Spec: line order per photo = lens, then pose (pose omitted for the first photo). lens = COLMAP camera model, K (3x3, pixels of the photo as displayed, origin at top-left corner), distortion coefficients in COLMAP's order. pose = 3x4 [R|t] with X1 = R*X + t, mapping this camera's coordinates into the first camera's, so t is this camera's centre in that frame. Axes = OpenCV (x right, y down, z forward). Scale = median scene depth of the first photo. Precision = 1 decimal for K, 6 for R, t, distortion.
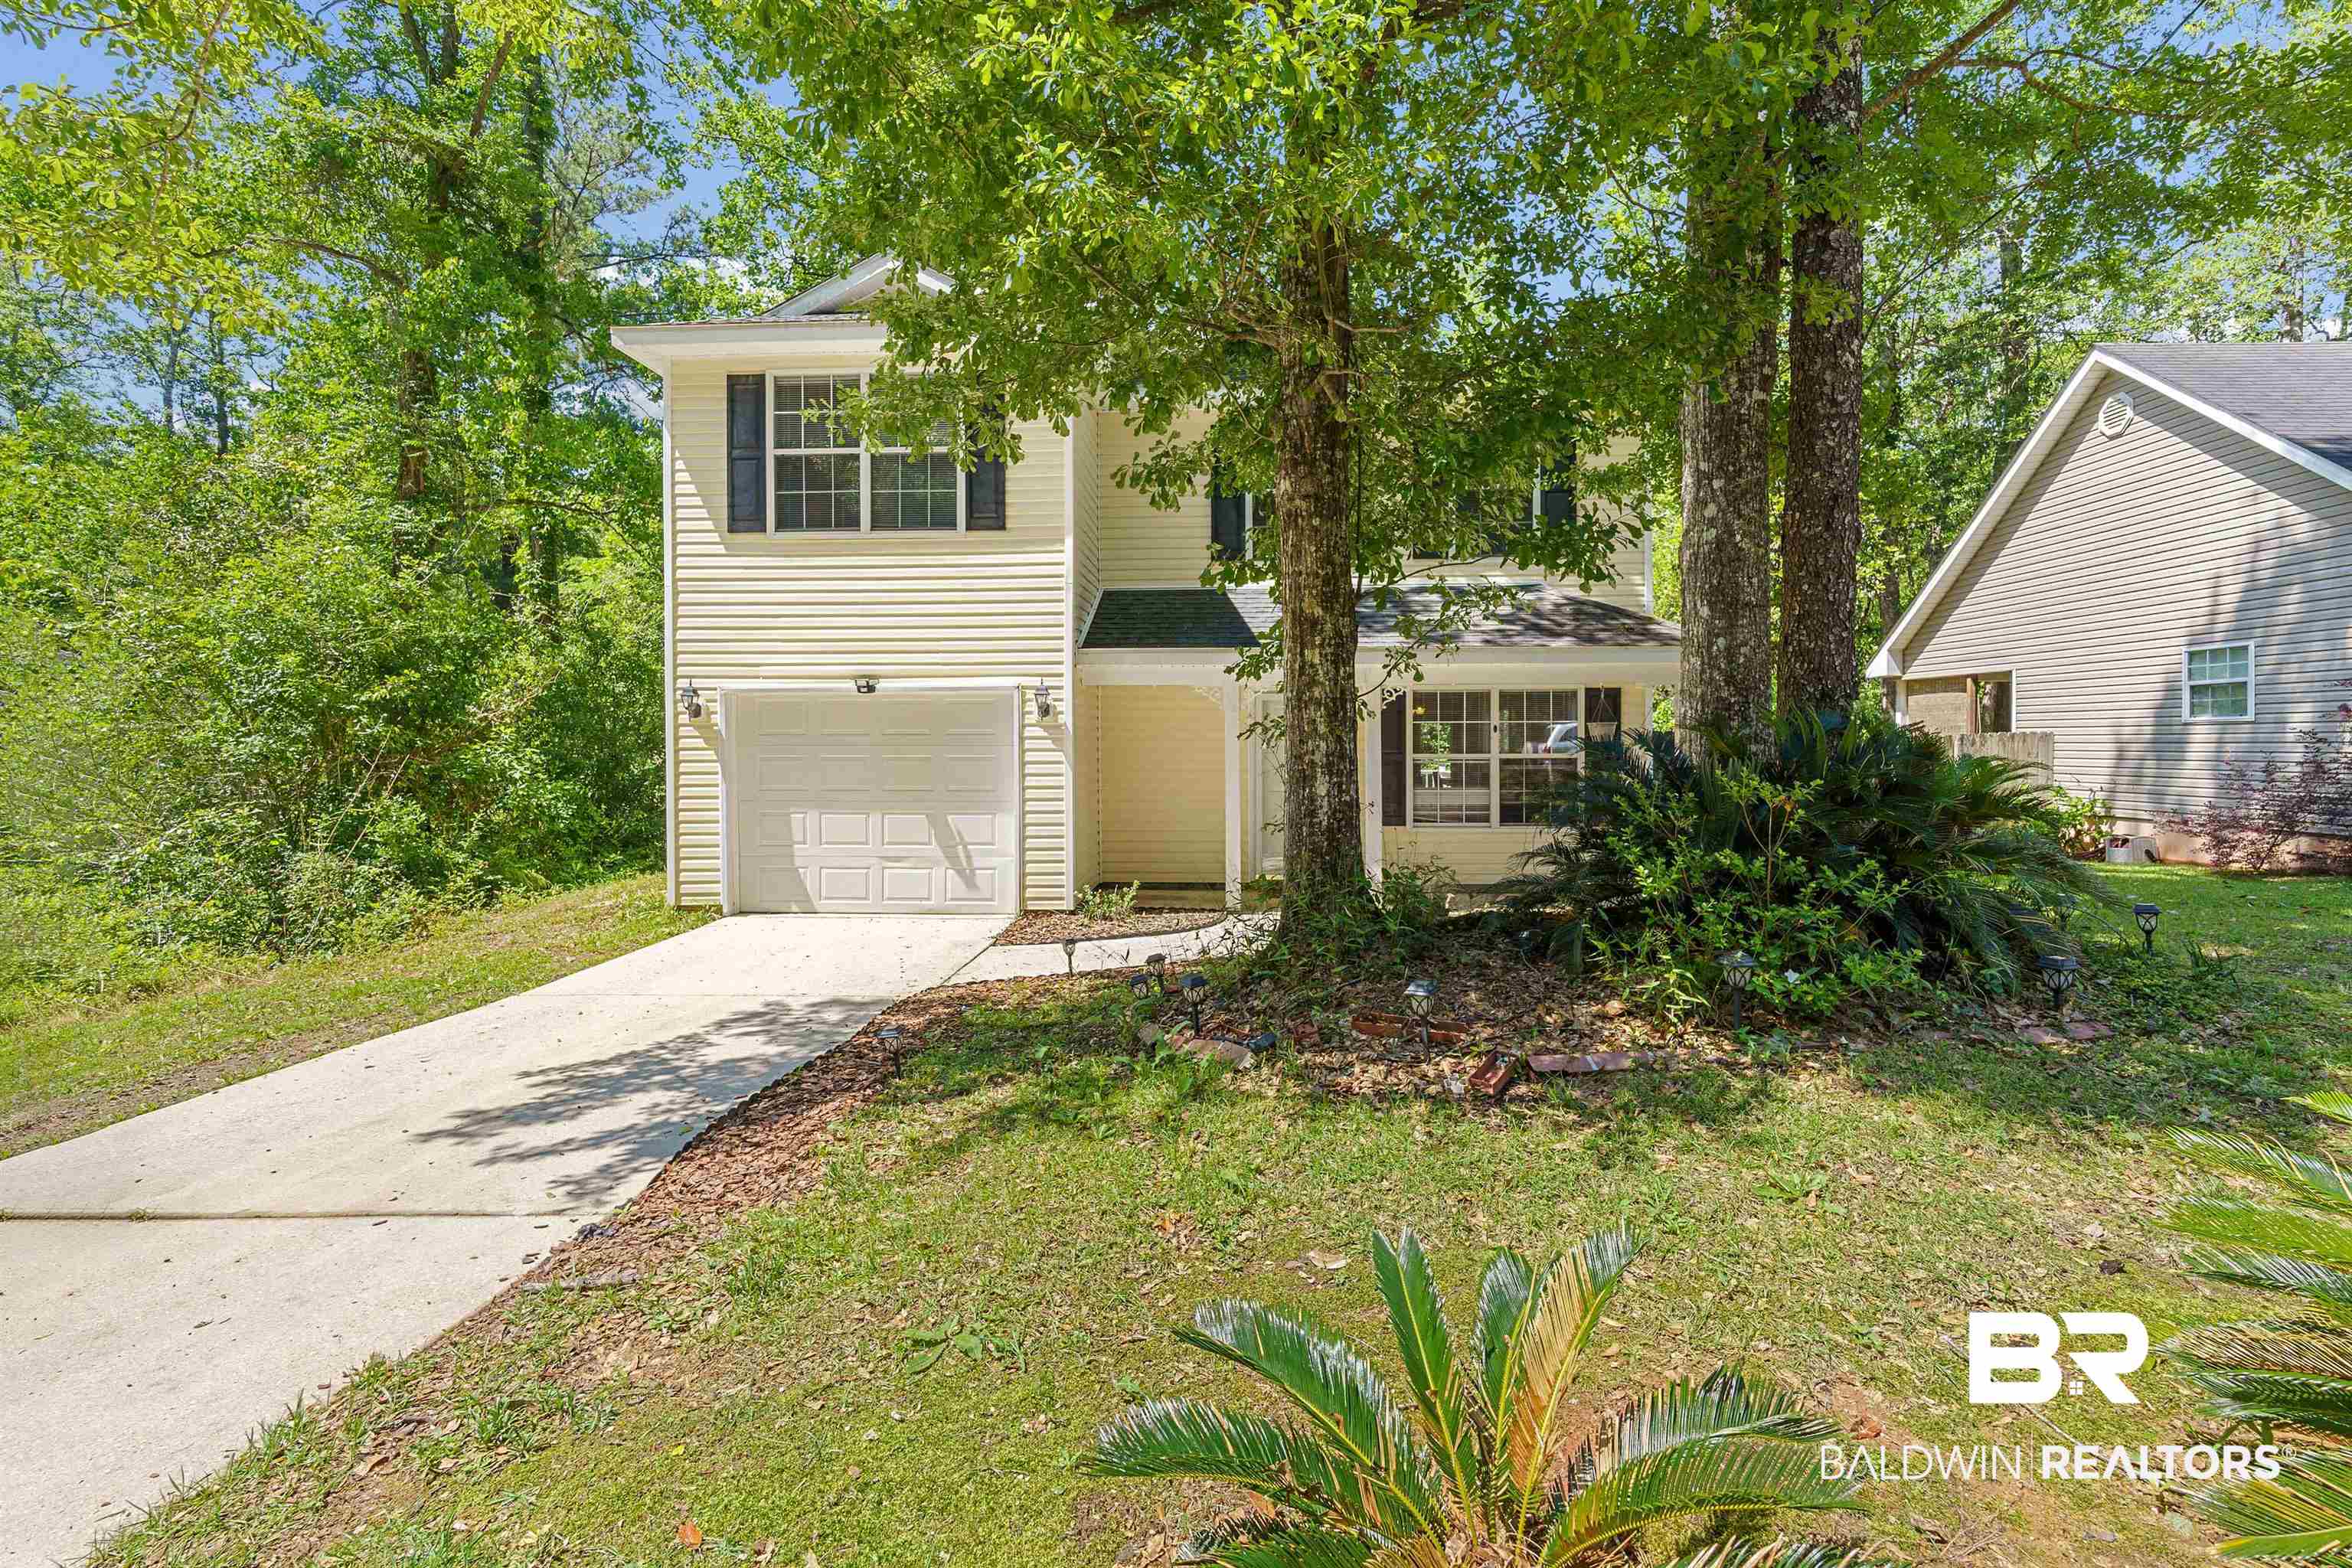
lens RADIAL K [[1067.3, 0, 1180.1], [0, 1067.3, 736.1], [0, 0, 1]] dist [-0.009170, -0.000370]
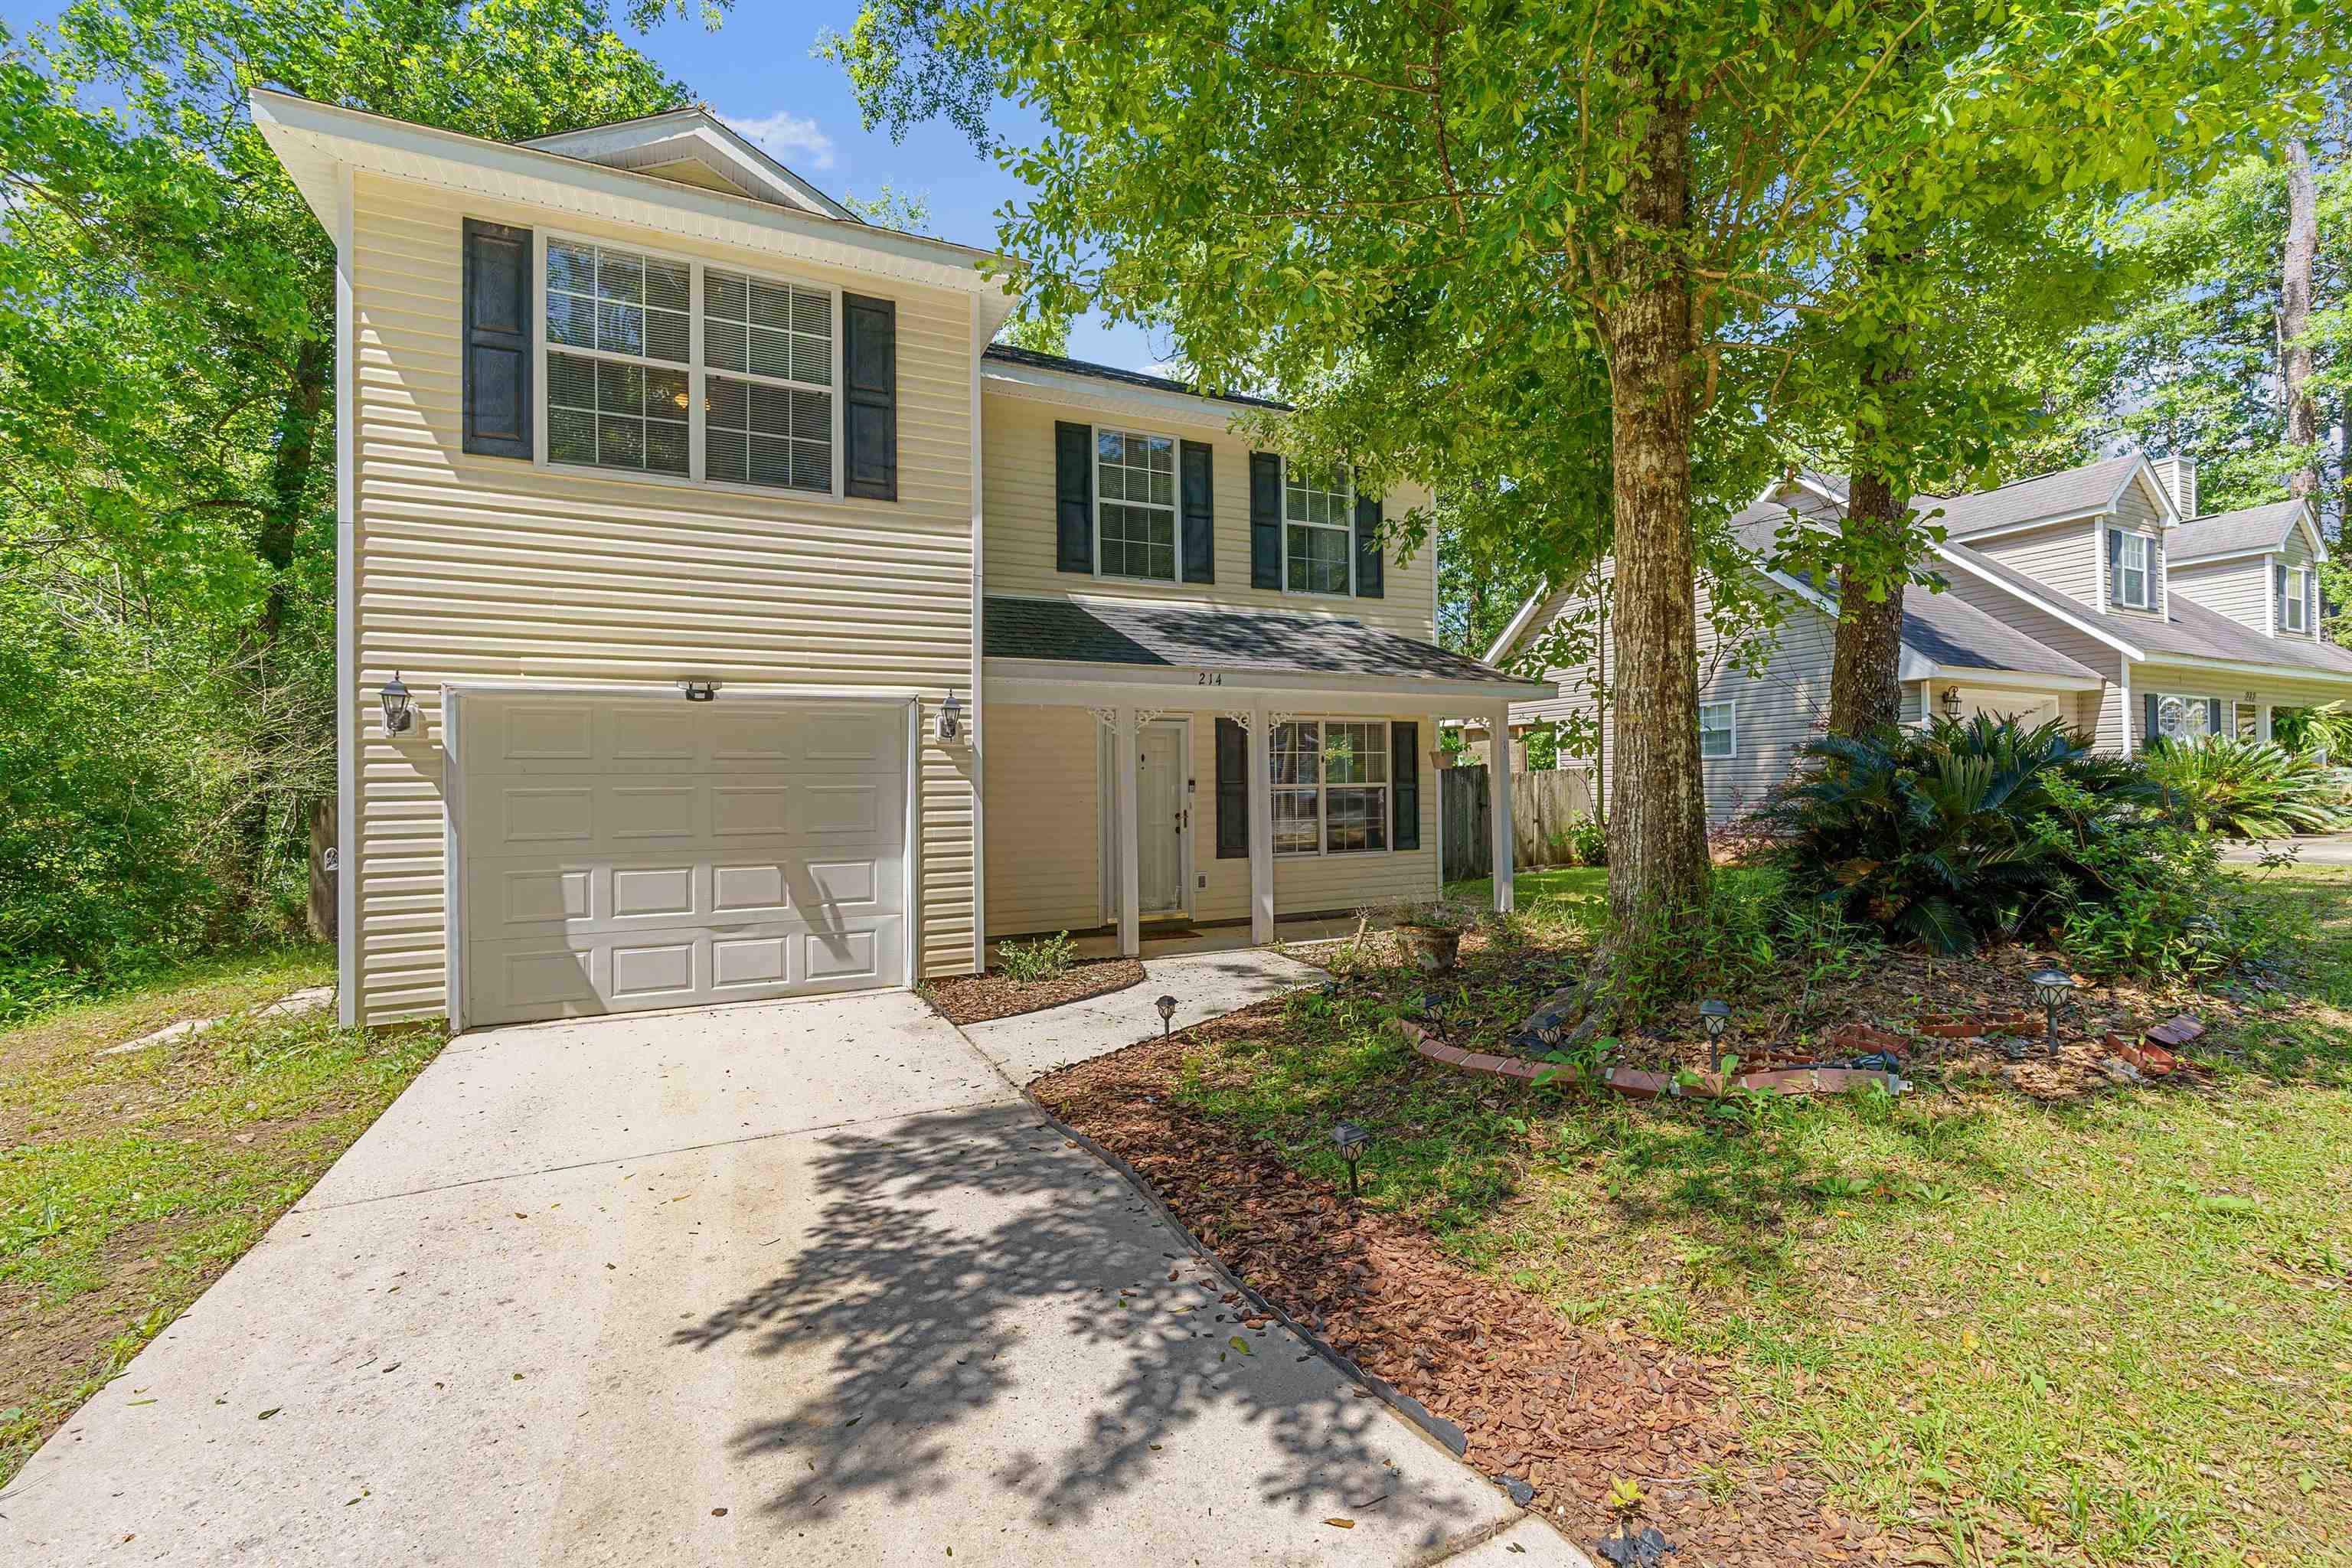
lens RADIAL K [[1042.8, 0, 1186.0], [0, 1042.8, 762.8], [0, 0, 1]] dist [0.001476, -0.000282]
pose [[0.868728, 0.003075, 0.495279, -0.362526], [0.009837, 0.999676, -0.023461, 0.022071], [-0.495191, 0.025253, 0.868417, 0.221807]]
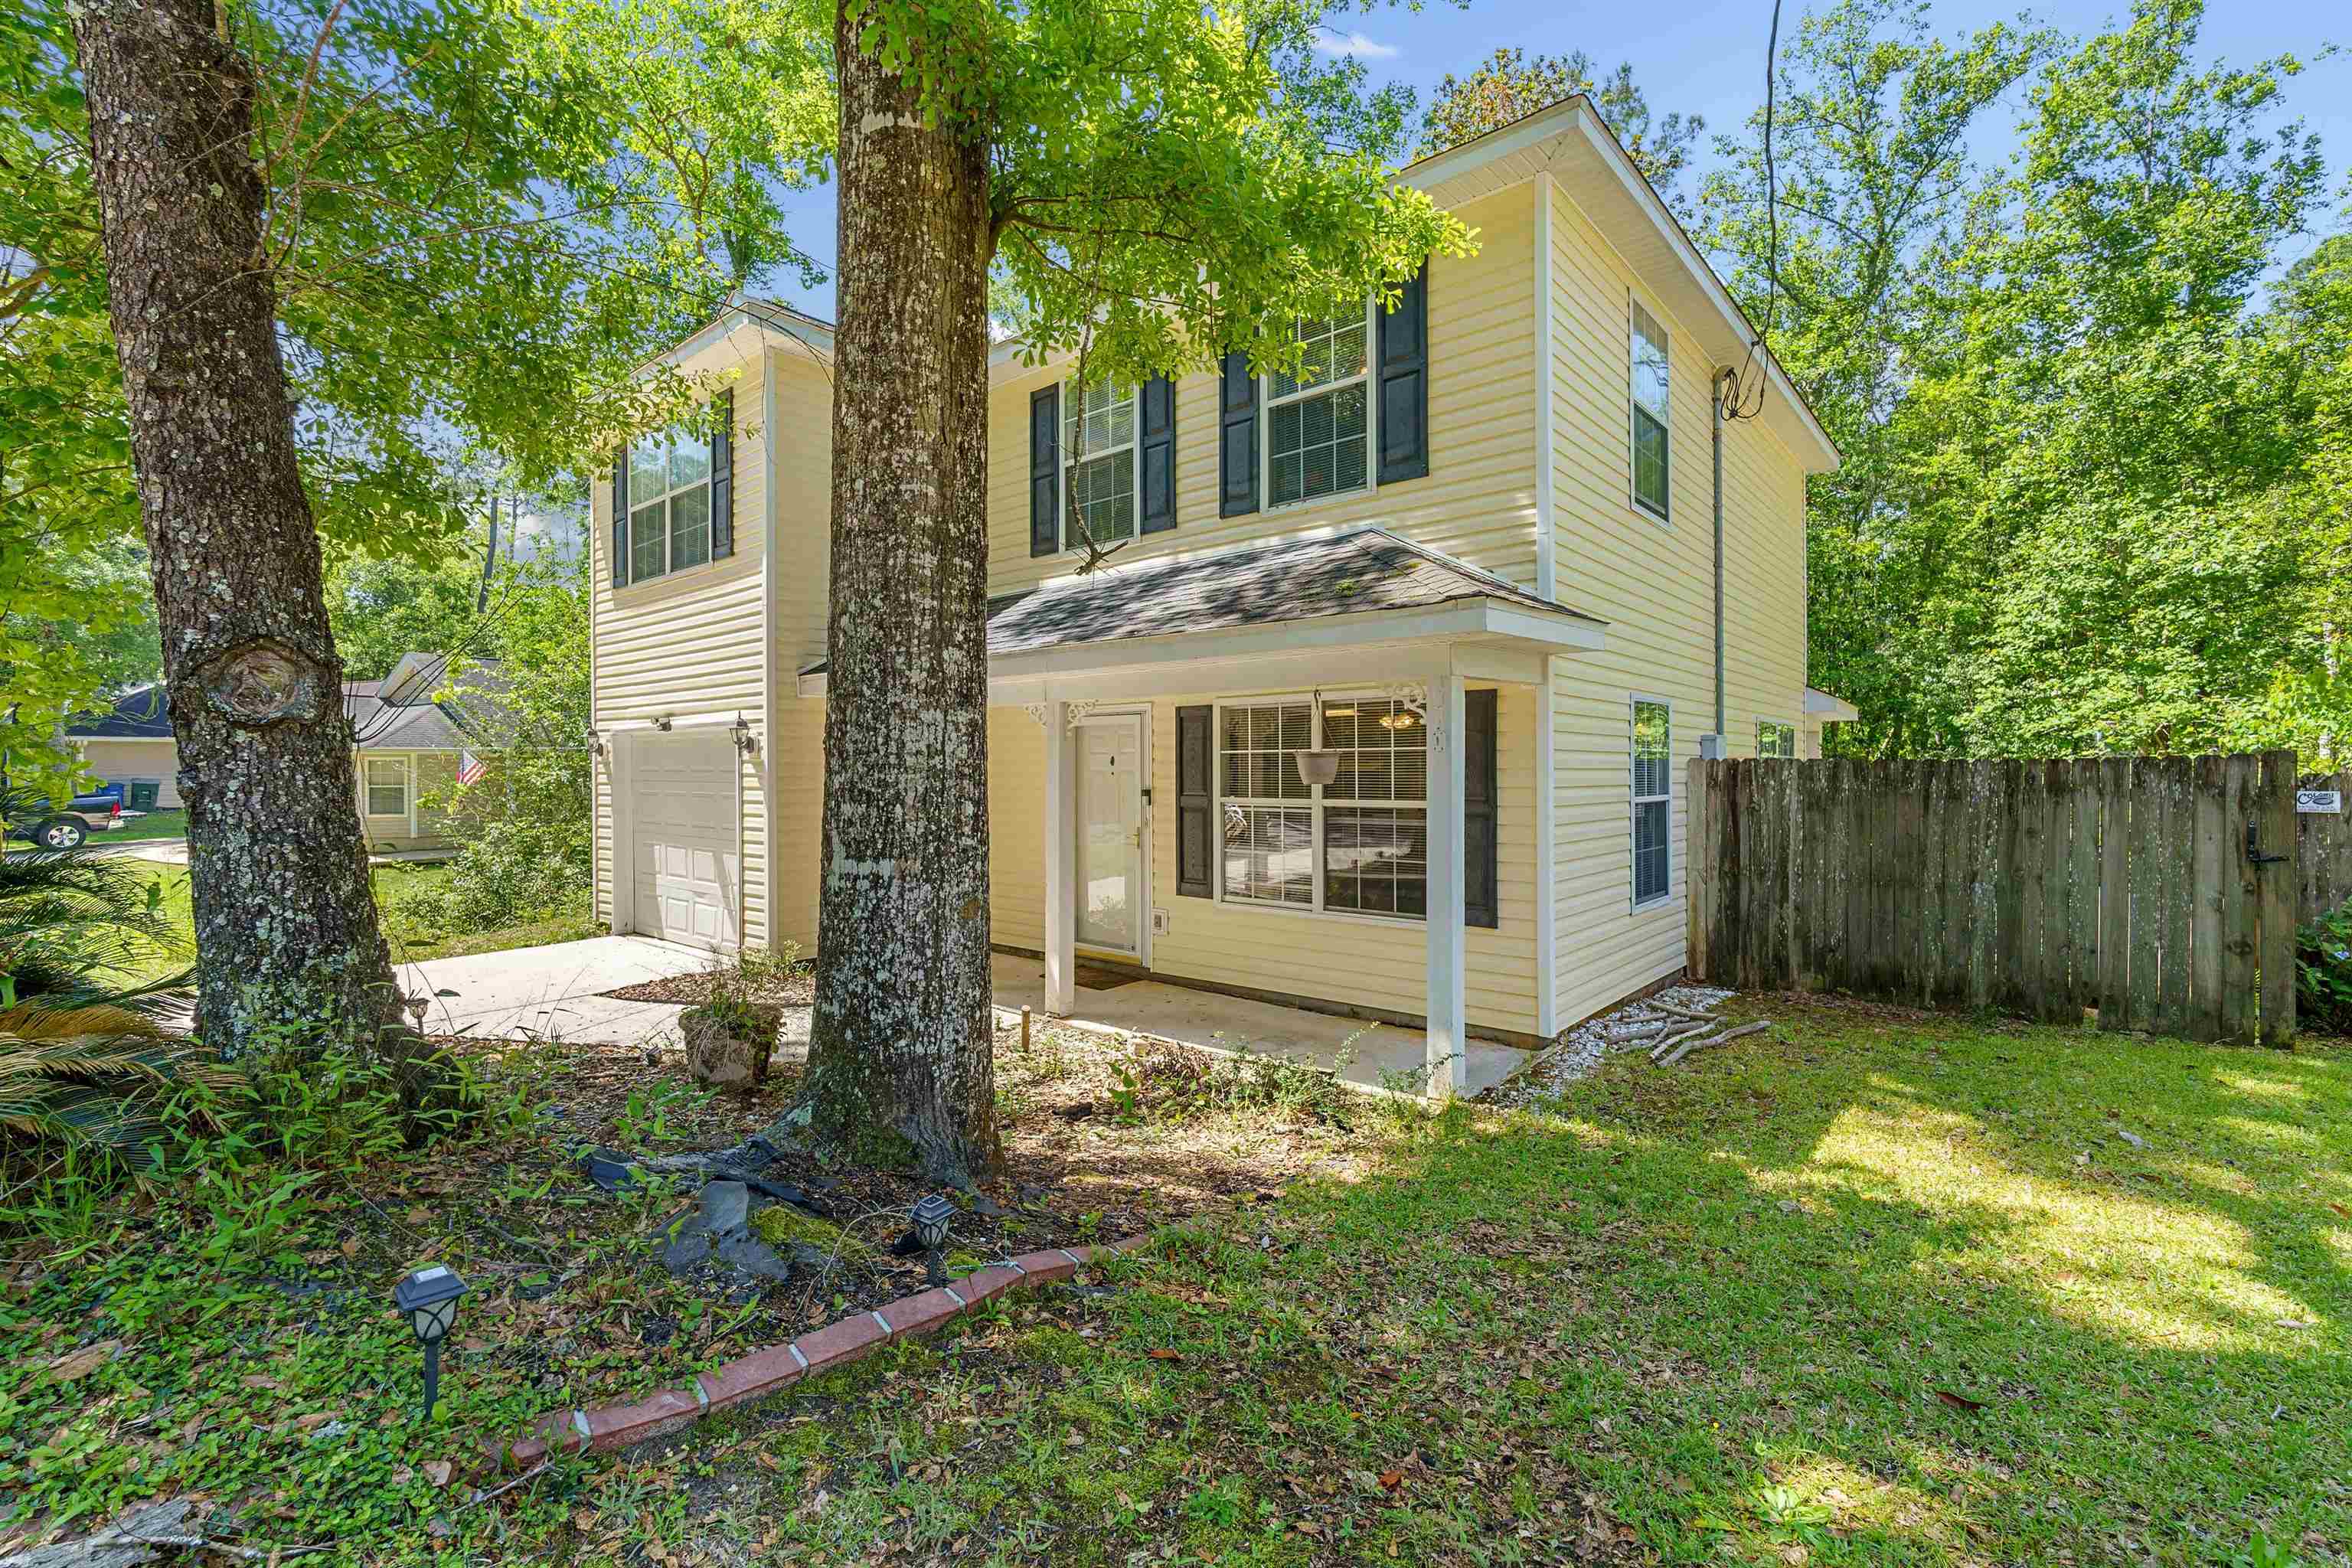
lens RADIAL K [[1042.8, 0, 1186.0], [0, 1042.8, 762.8], [0, 0, 1]] dist [0.001476, -0.000282]
pose [[0.787145, -0.004011, -0.616755, 0.731977], [0.004552, 0.999989, -0.000694, -0.006767], [0.616752, -0.002261, 0.787155, 0.520747]]
